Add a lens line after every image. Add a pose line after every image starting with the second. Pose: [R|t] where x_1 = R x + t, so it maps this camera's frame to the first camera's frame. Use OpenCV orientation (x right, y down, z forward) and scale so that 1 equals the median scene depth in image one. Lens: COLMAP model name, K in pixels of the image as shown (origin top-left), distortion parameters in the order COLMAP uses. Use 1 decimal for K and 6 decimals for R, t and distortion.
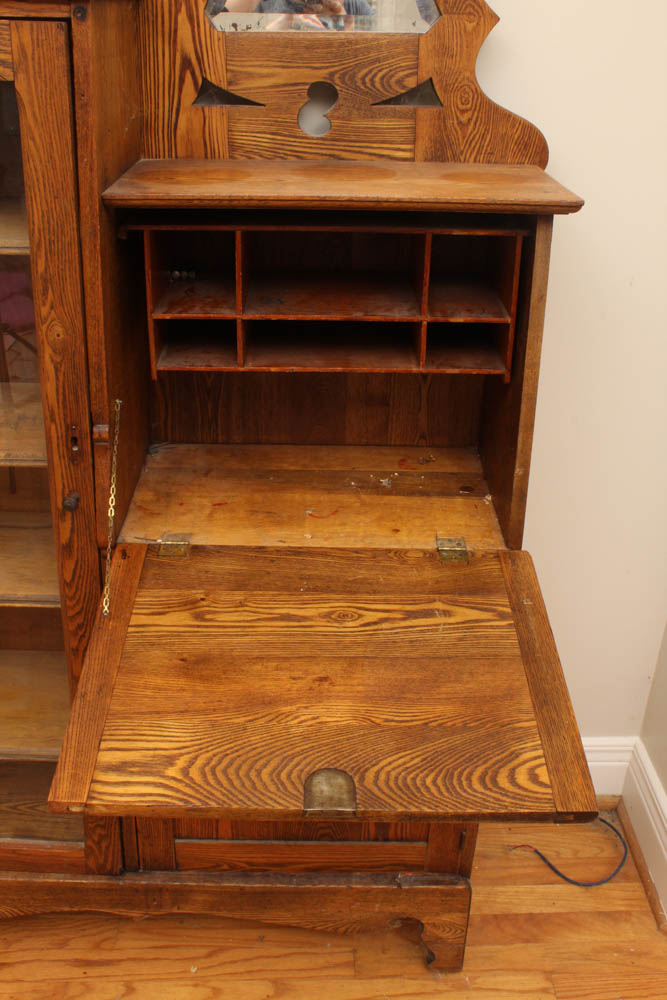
lens RADIAL K [[1028.1, 0, 335.3], [0, 1028.1, 493.3], [0, 0, 1]] dist [-0.081212, 0.000000]
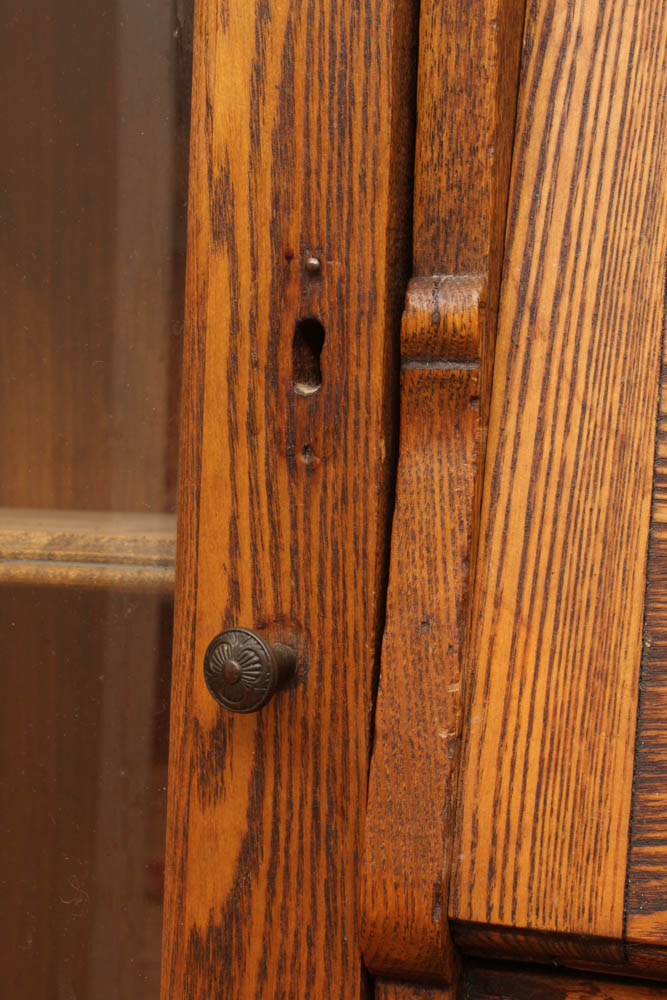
lens RADIAL K [[1940.1, 0, 335.3], [0, 1940.1, 472.1], [0, 0, 1]] dist [0.024693, 0.000000]
pose [[0.918259, -0.014414, -0.395718, -0.092382], [-0.173421, 0.883764, -0.434611, 0.121689], [0.355986, 0.467711, 0.809024, 0.642886]]
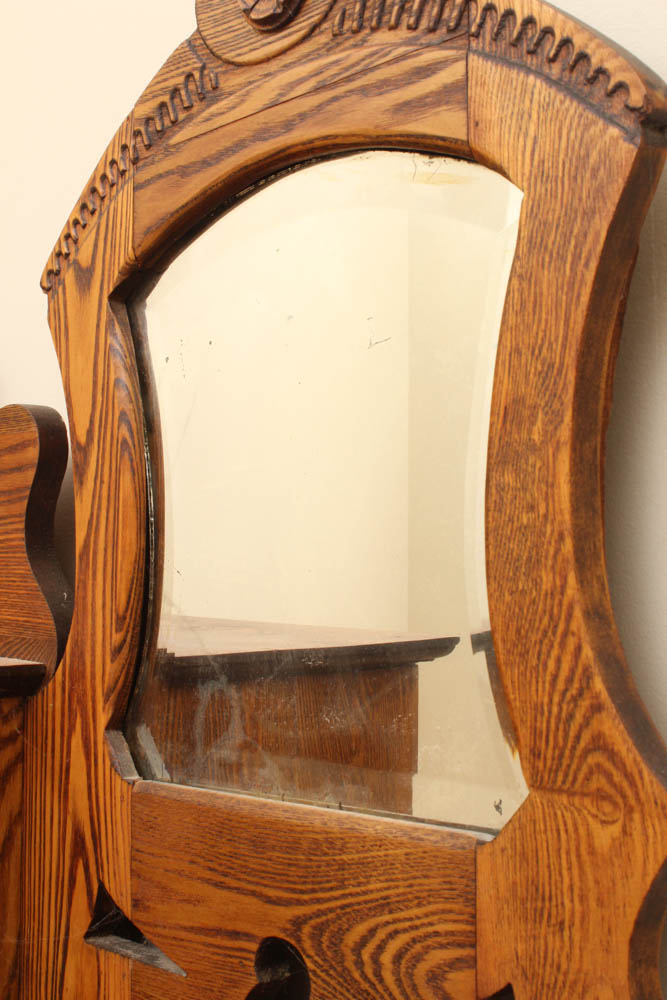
lens RADIAL K [[1475.5, 0, 324.5], [0, 1475.5, 478.8], [0, 0, 1]] dist [-0.021965, 0.000000]
pose [[0.654270, -0.068871, -0.753119, 0.398783], [-0.325013, 0.873583, -0.362242, -0.363145], [0.682860, 0.481777, 0.549175, 0.644000]]
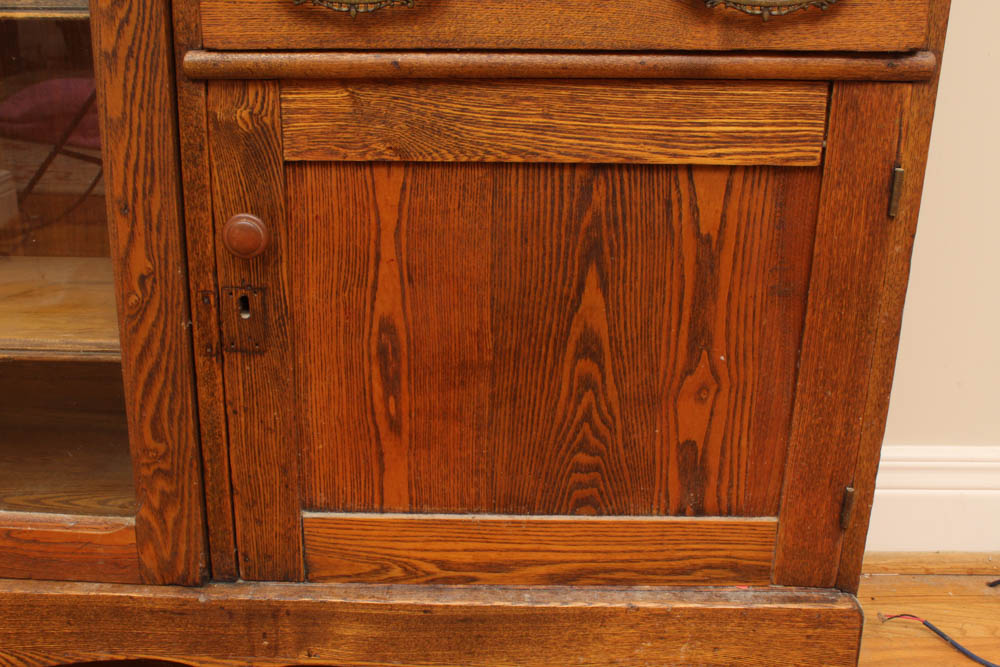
lens RADIAL K [[1098.2, 0, 486.4], [0, 1098.2, 349.5], [0, 0, 1]] dist [-0.084011, 0.000000]
pose [[0.999079, -0.009637, -0.041820, -0.042058], [0.004386, 0.992286, -0.123890, 0.375373], [0.042691, 0.123593, 0.991414, 0.484336]]
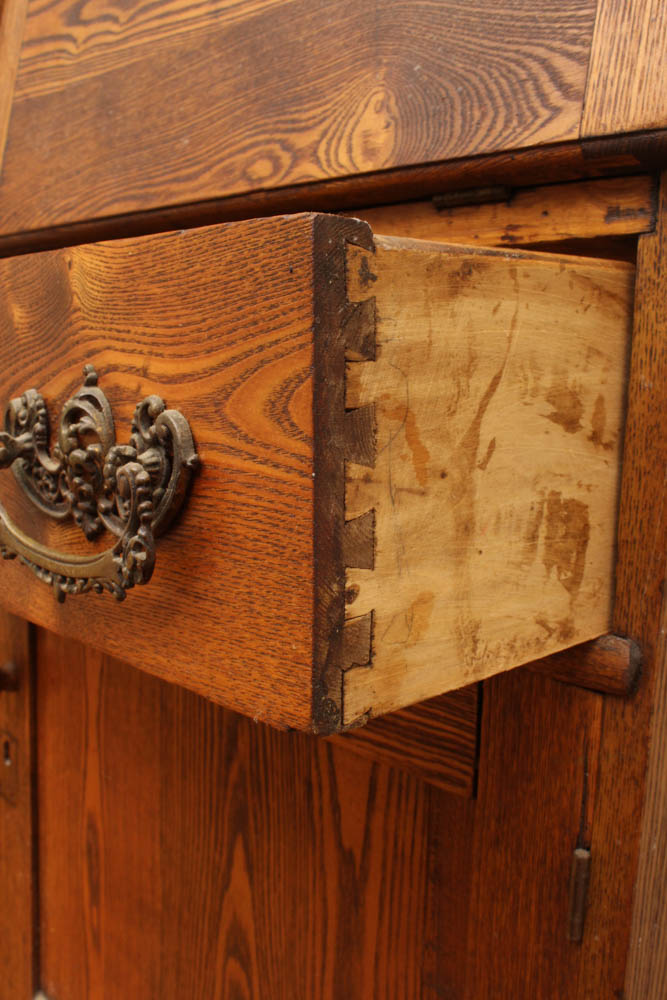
lens RADIAL K [[1028.4, 0, 316.3], [0, 1028.4, 485.4], [0, 0, 1]] dist [-0.093061, 0.000000]
pose [[0.673401, 0.078003, -0.735151, 0.296359], [-0.339173, 0.916183, -0.213472, 0.202923], [0.656881, 0.393096, 0.643415, 0.787191]]
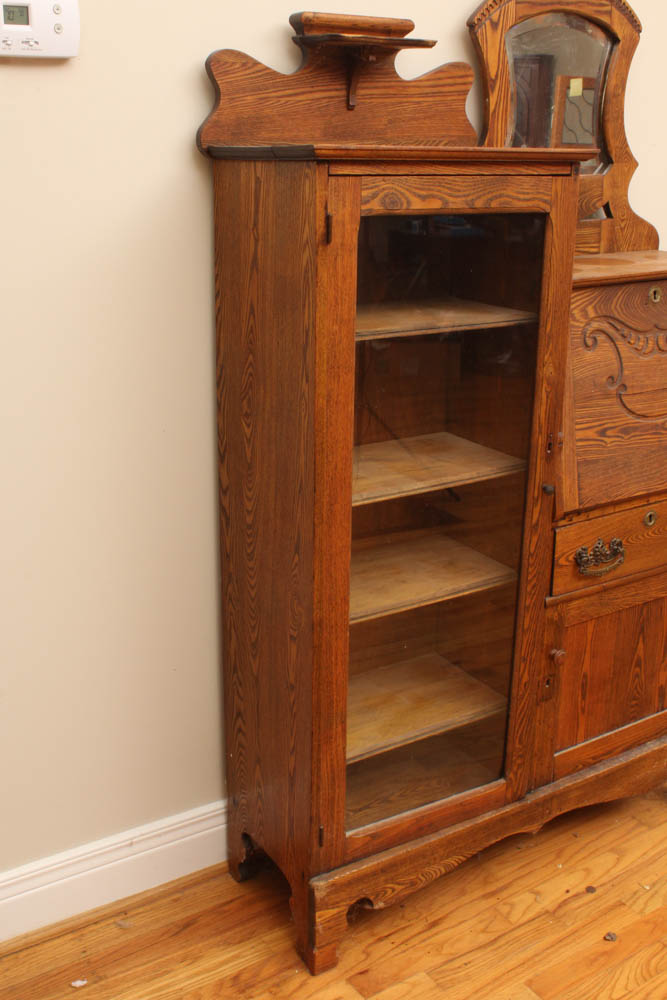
lens RADIAL K [[1113.6, 0, 341.0], [0, 1113.6, 485.1], [0, 0, 1]] dist [-0.096621, 0.000000]
pose [[0.850850, -0.185841, 0.491445, -1.191654], [0.254637, 0.964021, -0.076311, 0.045026], [-0.459581, 0.190069, 0.867559, -0.222838]]
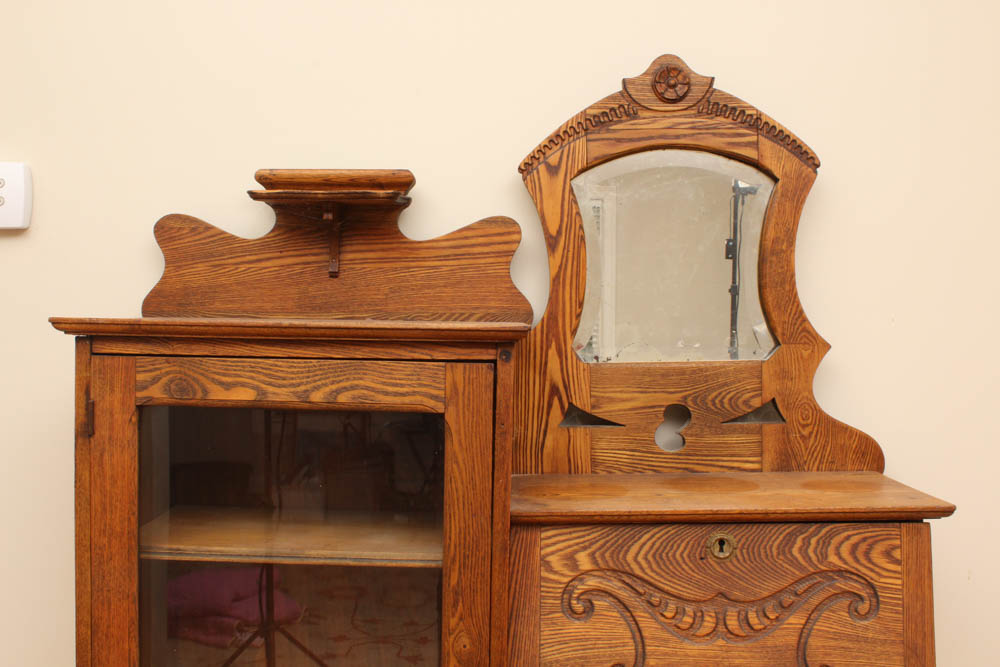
lens RADIAL K [[1005.5, 0, 489.9], [0, 1005.5, 321.2], [0, 0, 1]] dist [-0.092400, 0.000000]
pose [[0.999032, -0.024106, -0.036803, -0.173785], [0.005884, 0.902219, -0.431239, -0.015786], [0.043600, 0.430605, 0.901487, -0.036500]]
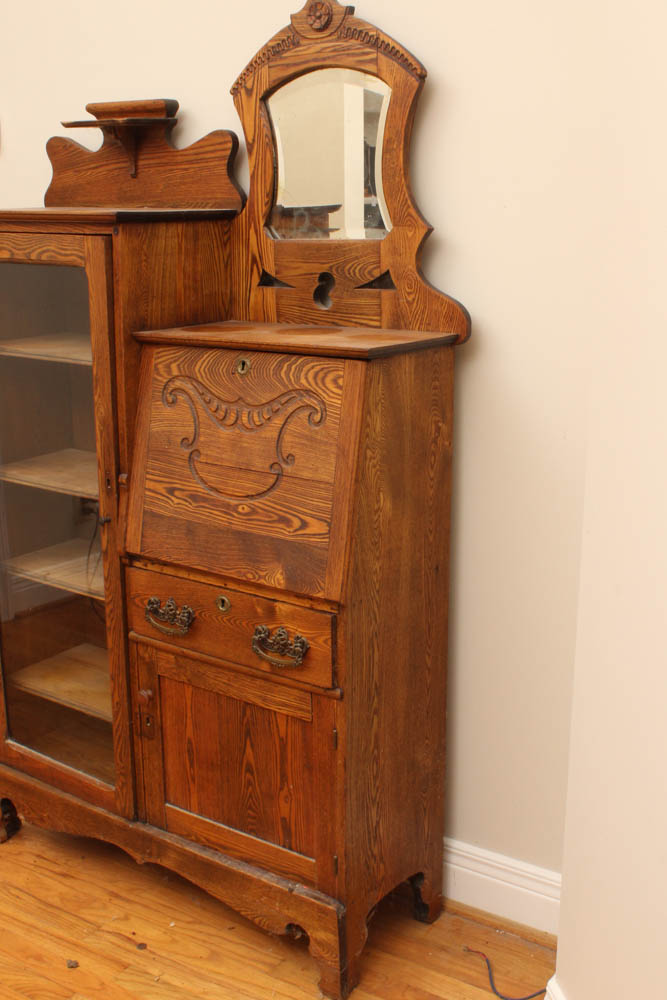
lens RADIAL K [[1232.9, 0, 333.9], [0, 1232.9, 501.7], [0, 0, 1]] dist [-0.102498, 0.000000]
pose [[0.796371, 0.115543, -0.593669, 1.067103], [-0.240667, 0.961062, -0.135794, 0.141779], [0.554862, 0.251019, 0.793169, -0.296579]]
